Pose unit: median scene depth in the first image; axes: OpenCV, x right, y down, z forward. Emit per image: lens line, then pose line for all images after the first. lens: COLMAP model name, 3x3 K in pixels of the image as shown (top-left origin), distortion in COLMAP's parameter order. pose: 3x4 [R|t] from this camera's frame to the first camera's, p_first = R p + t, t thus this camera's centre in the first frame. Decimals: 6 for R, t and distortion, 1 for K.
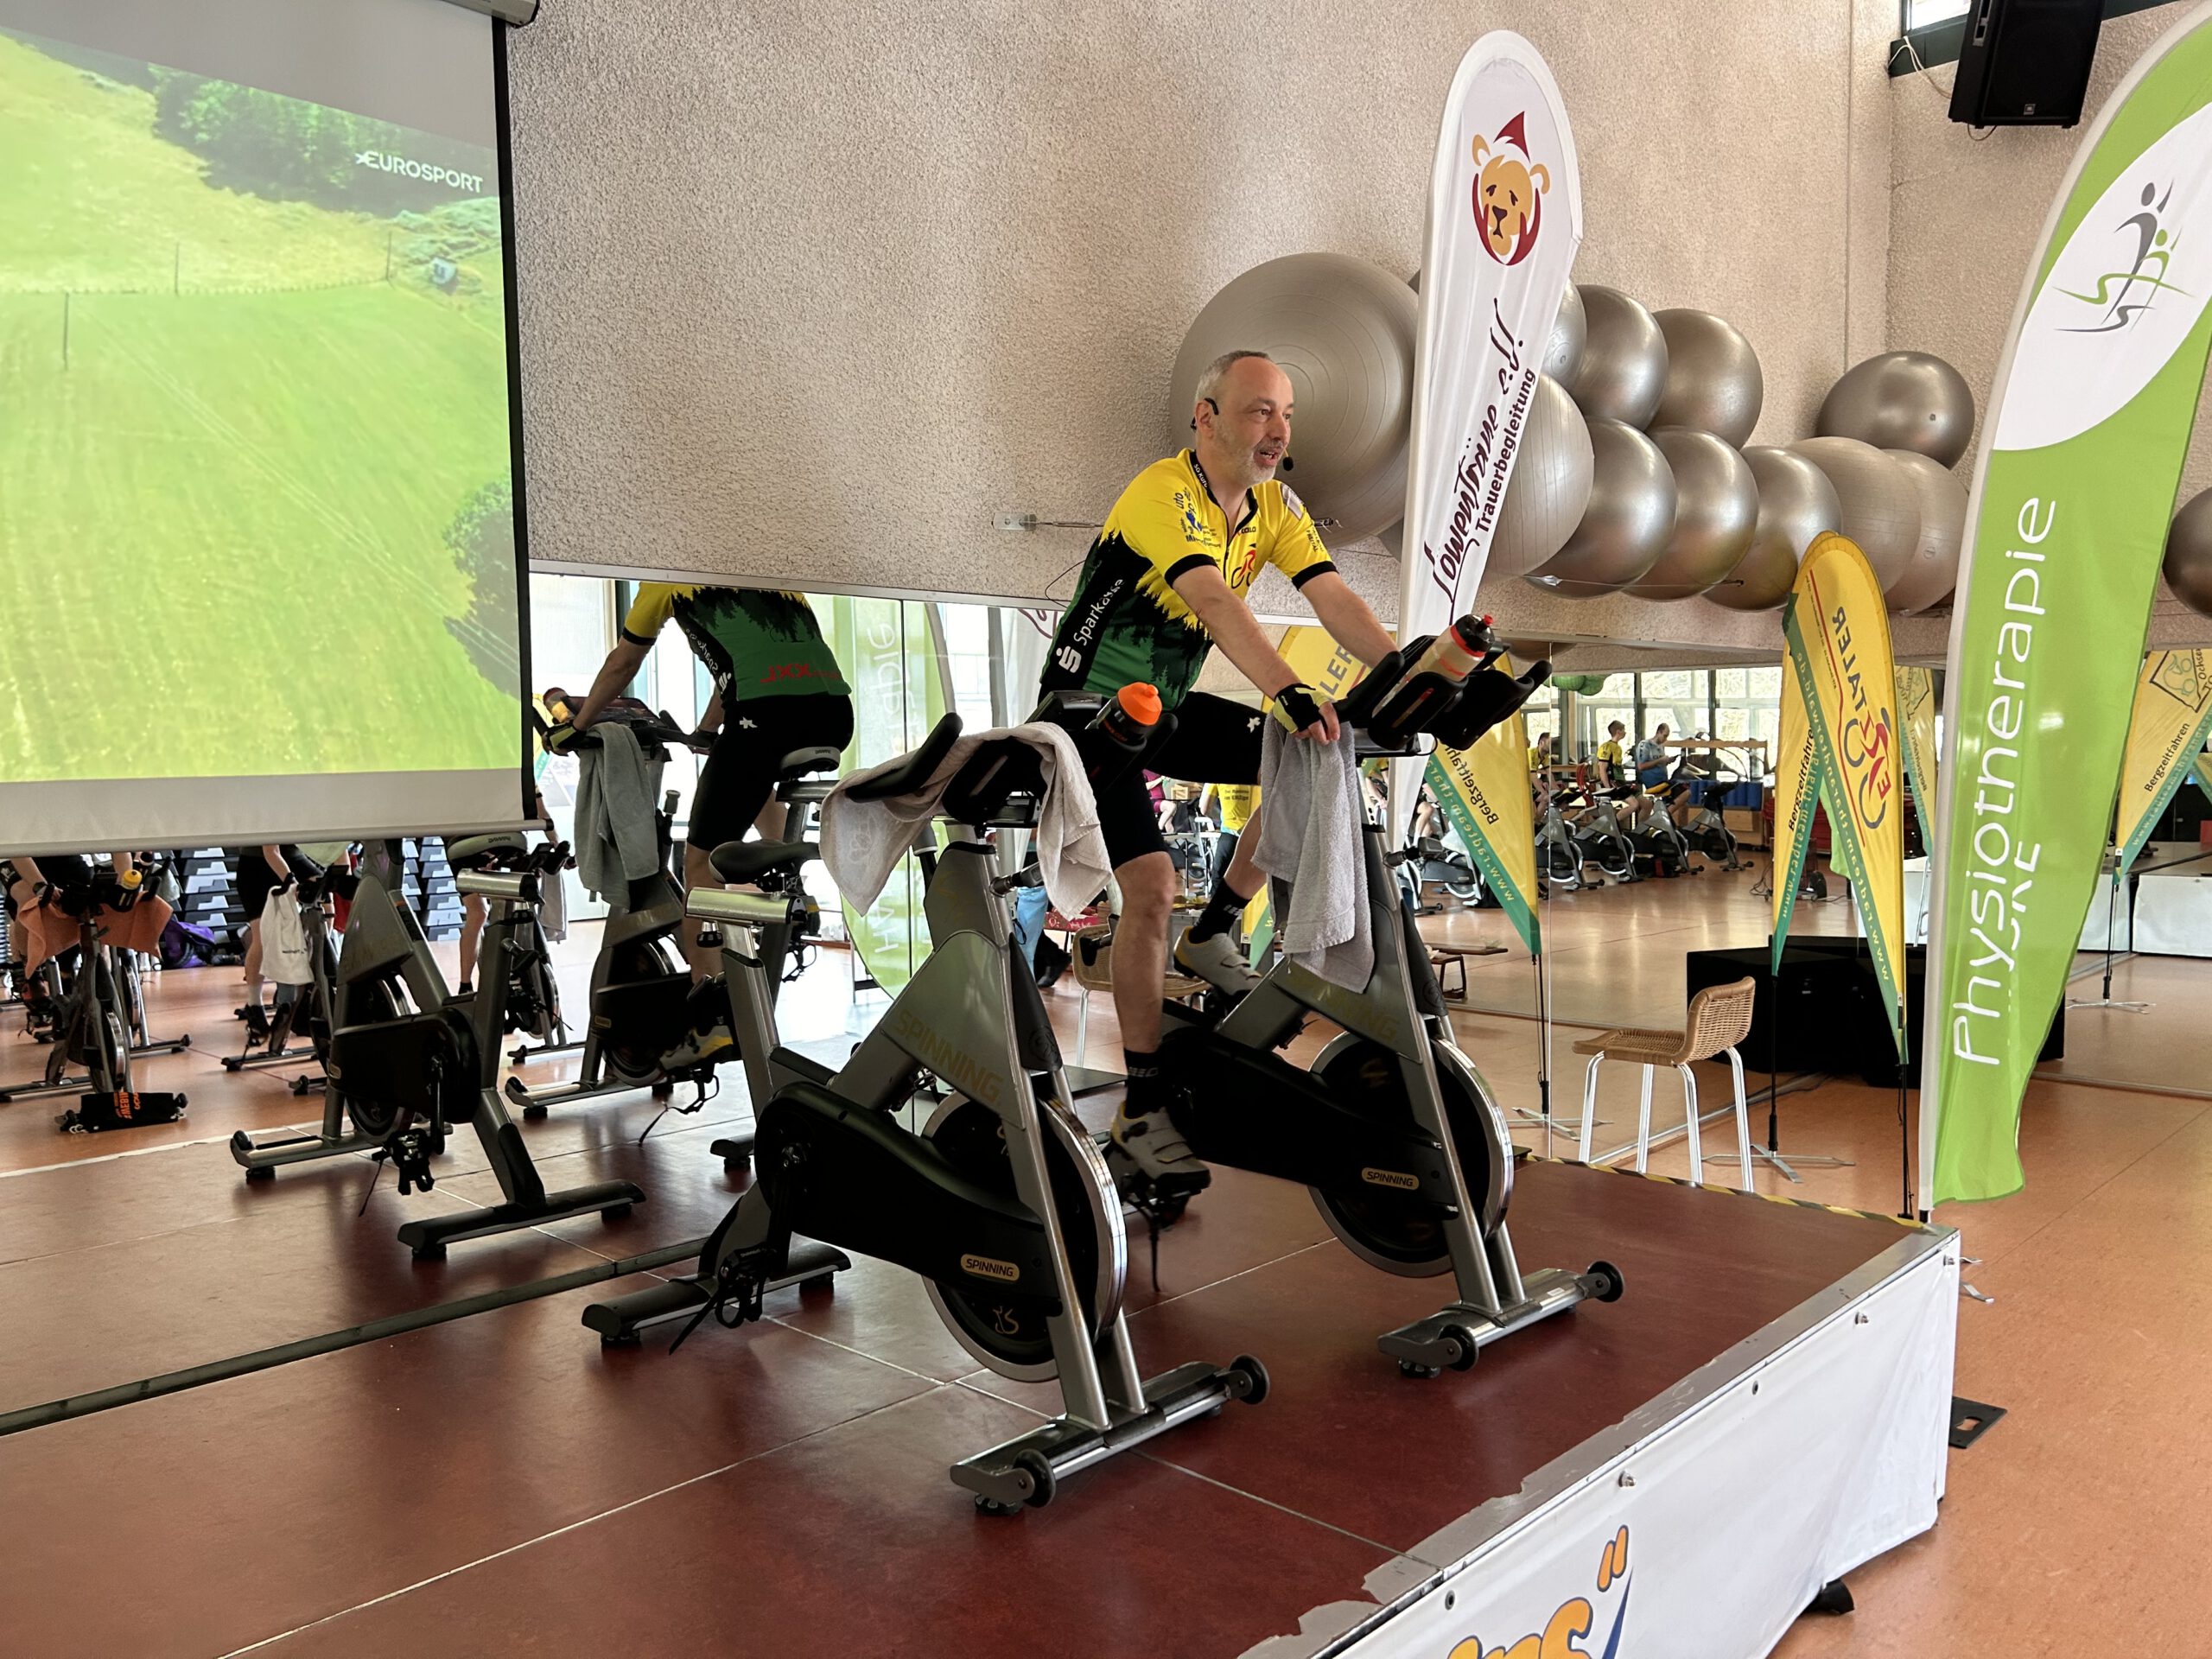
lens RADIAL K [[1673.1, 0, 1116.6], [0, 1673.1, 784.1], [0, 0, 1]] dist [0.042165, -0.045349]
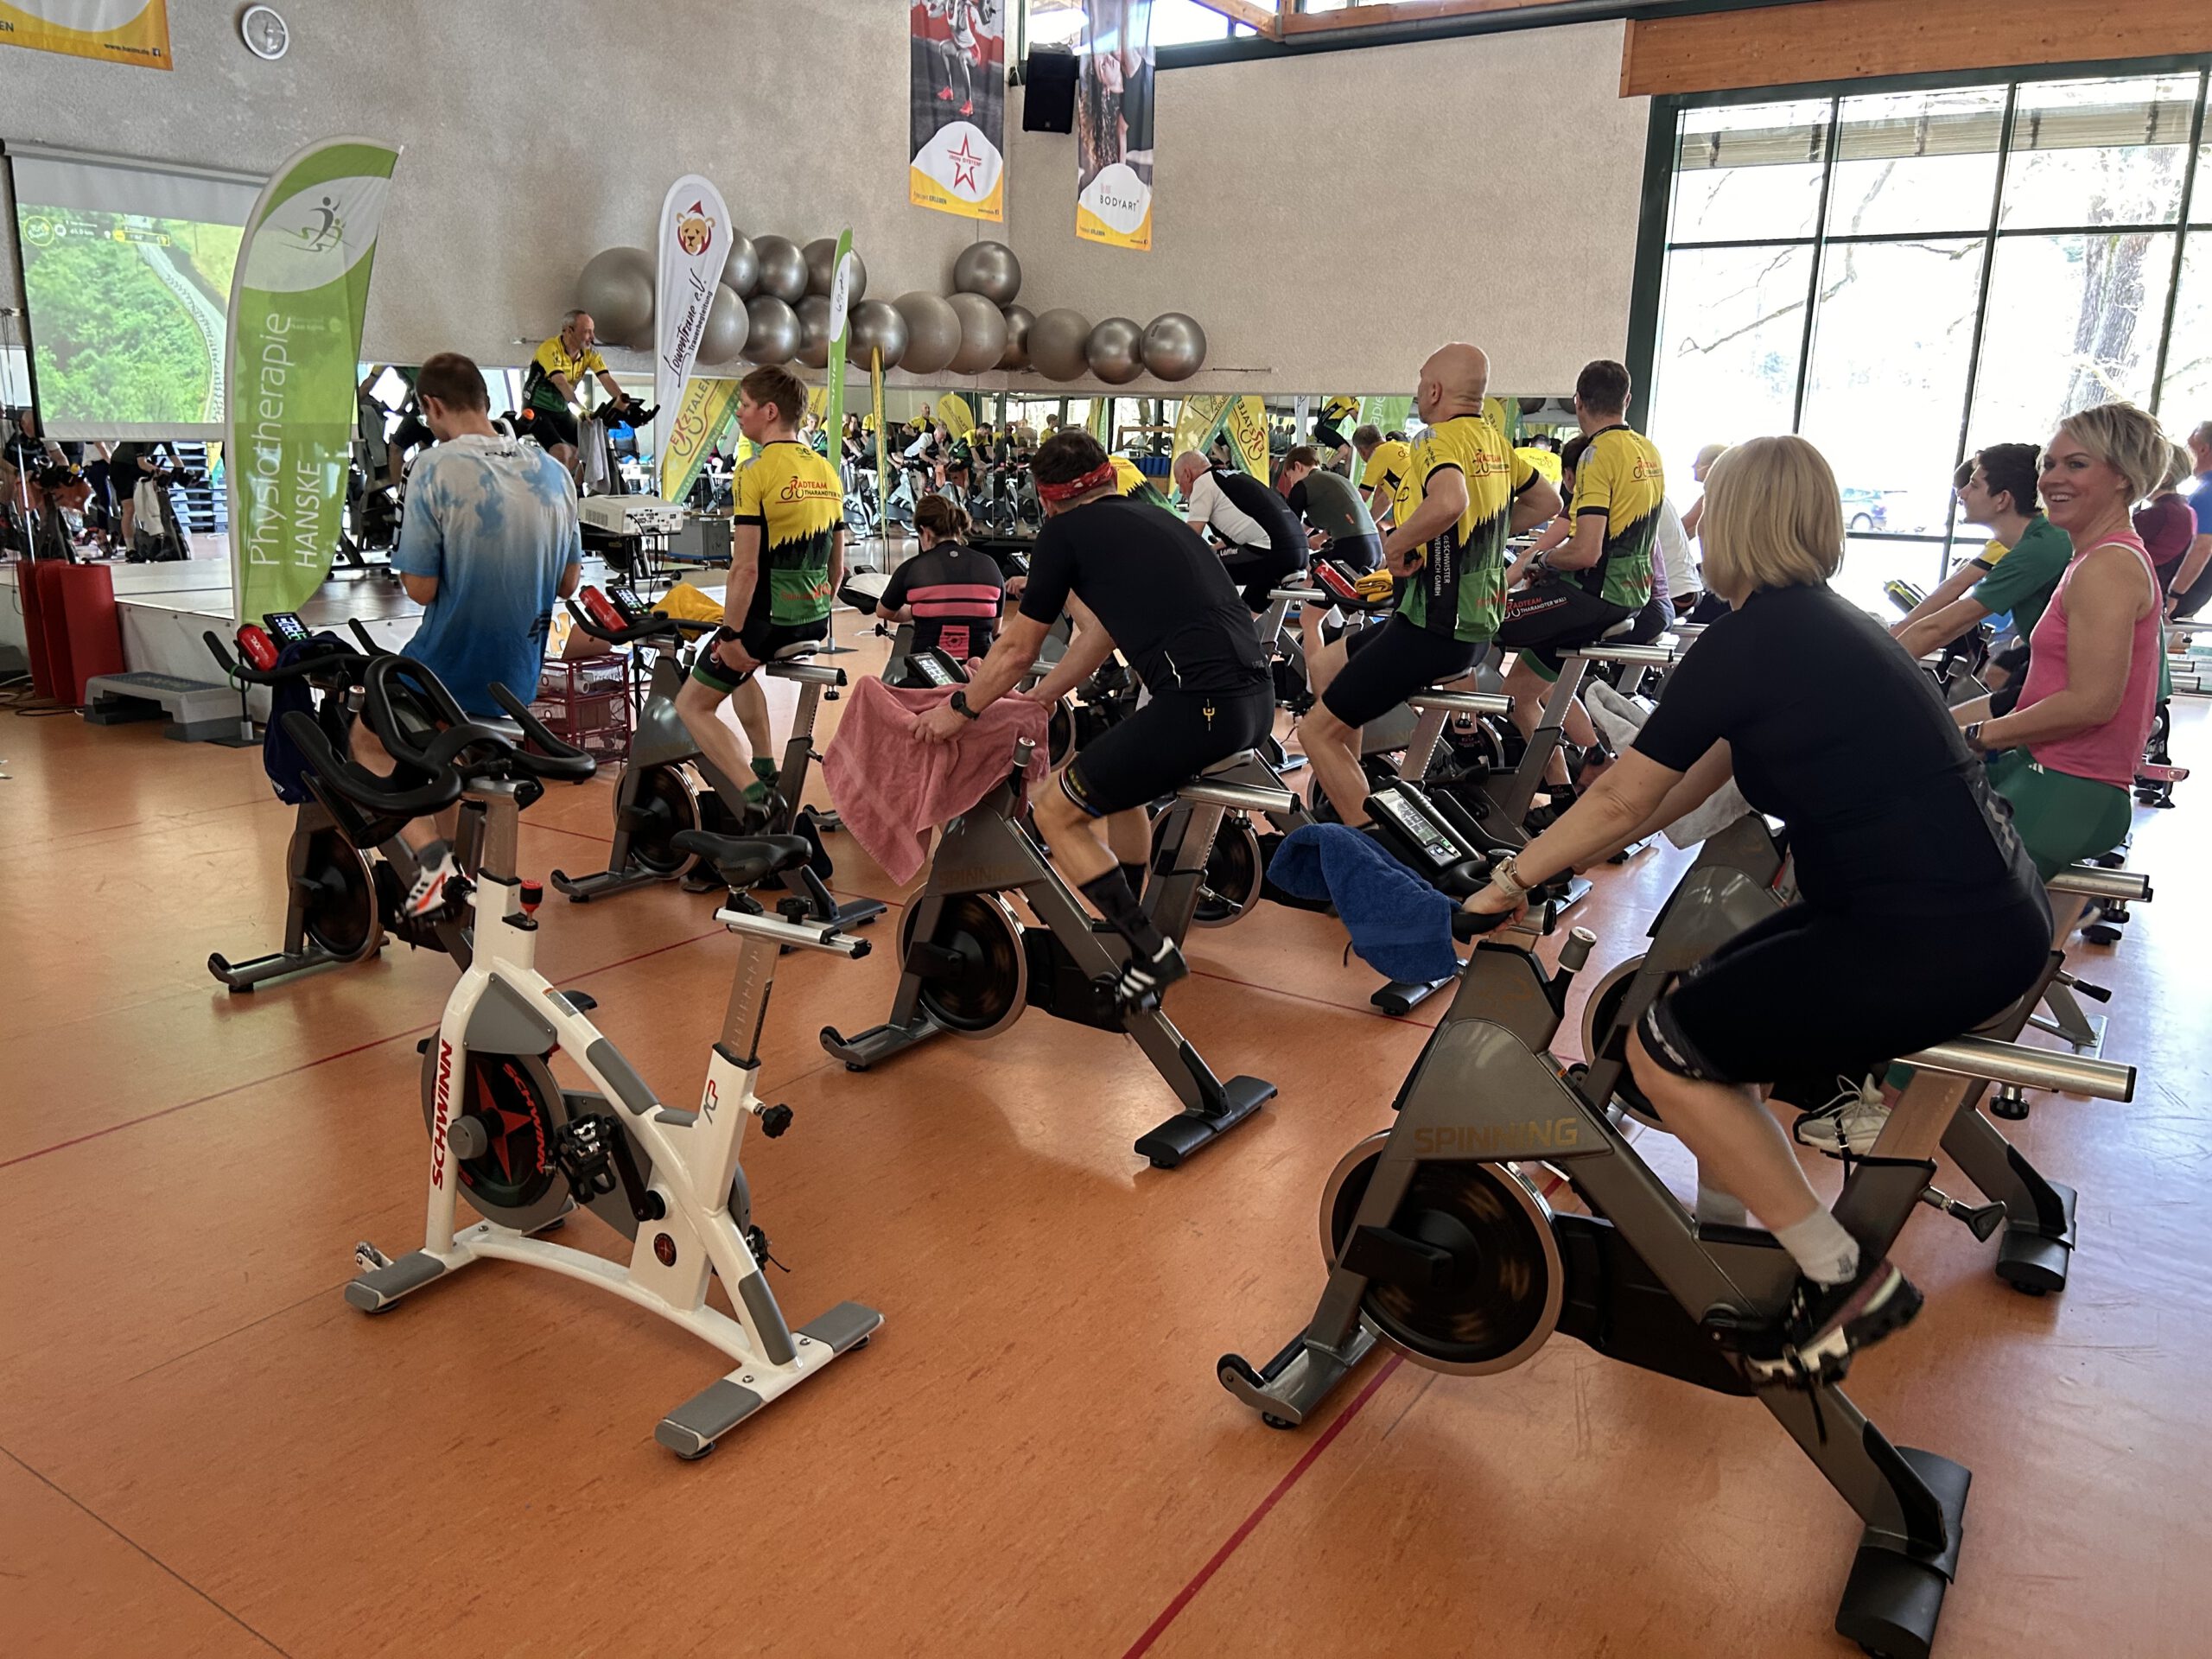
lens RADIAL K [[1673.1, 0, 1116.6], [0, 1673.1, 784.1], [0, 0, 1]] dist [0.042165, -0.045349]
pose [[0.981273, -0.006071, 0.192527, 0.379613], [-0.031121, 0.981375, 0.189565, 0.010504], [-0.190092, -0.192006, 0.962808, -2.093808]]
